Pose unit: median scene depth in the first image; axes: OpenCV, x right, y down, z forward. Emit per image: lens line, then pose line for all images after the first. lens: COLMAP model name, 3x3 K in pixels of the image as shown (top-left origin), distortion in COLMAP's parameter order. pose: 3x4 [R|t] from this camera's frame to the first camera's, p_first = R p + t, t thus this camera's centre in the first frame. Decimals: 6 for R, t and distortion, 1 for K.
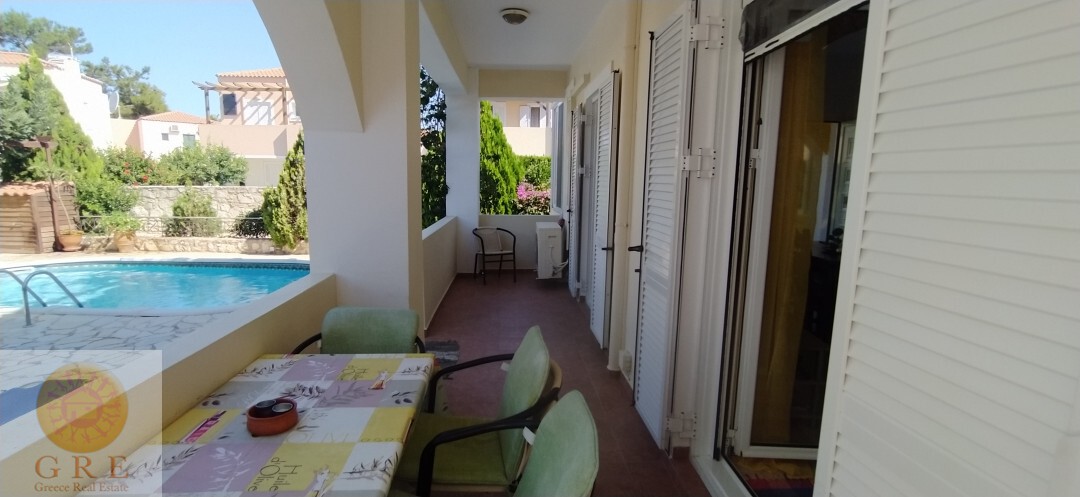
lens RADIAL K [[492.4, 0, 539.1], [0, 492.4, 252.7], [0, 0, 1]] dist [-0.018279, 0.004819]
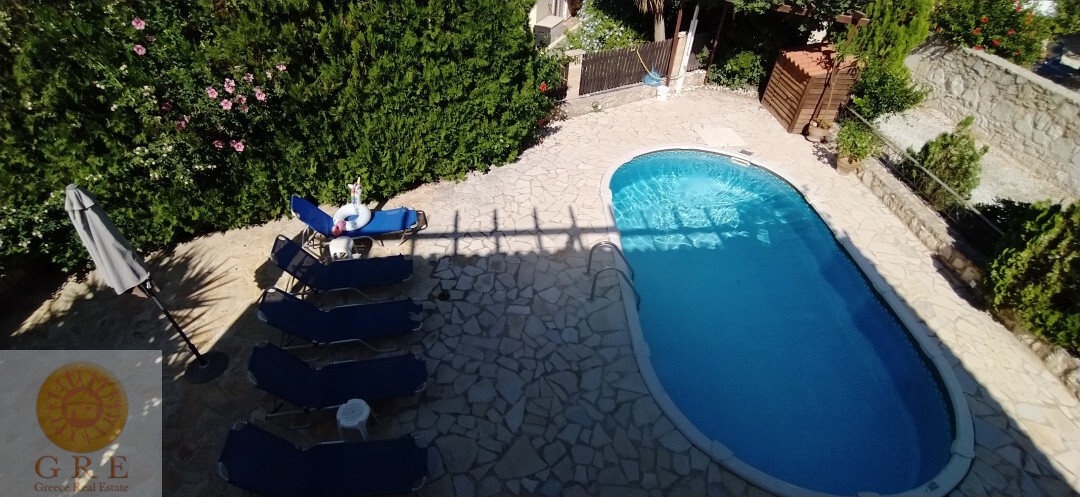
lens RADIAL K [[492.4, 0, 528.5], [0, 492.4, 253.2], [0, 0, 1]] dist [-0.018279, 0.004819]
pose [[0.037458, 0.645874, -0.762524, -0.104258], [-0.183804, 0.754494, 0.630044, -0.319134], [0.982249, 0.116555, 0.146976, 0.319976]]
